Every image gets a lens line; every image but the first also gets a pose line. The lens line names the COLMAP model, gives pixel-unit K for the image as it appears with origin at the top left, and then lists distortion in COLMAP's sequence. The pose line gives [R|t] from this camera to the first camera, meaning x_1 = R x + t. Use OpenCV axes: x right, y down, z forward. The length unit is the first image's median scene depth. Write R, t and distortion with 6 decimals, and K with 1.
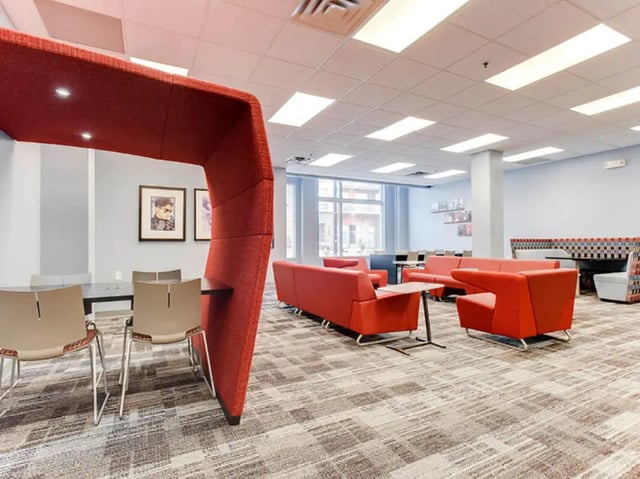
lens RADIAL K [[385.6, 0, 320.0], [0, 385.6, 239.5], [0, 0, 1]] dist [0.000522, -0.000084]
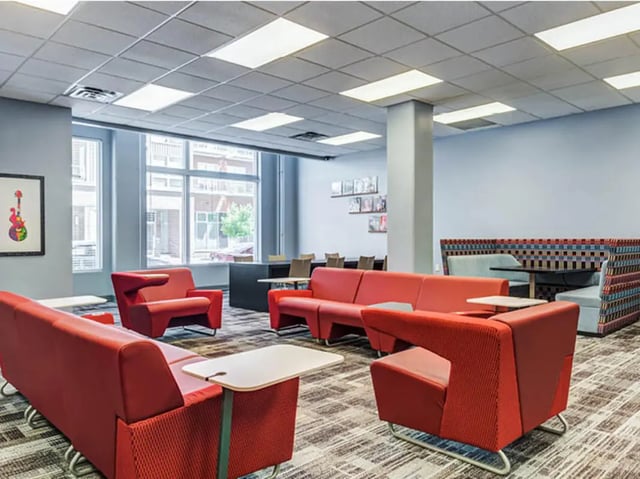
lens RADIAL K [[482.9, 0, 320.0], [0, 482.9, 239.5], [0, 0, 1]] dist [0.095905, -0.001020]
pose [[0.973290, 0.006633, 0.229484, 0.096651], [-0.012221, 0.999662, 0.022941, -0.017965], [-0.229254, -0.025132, 0.973042, 0.228566]]
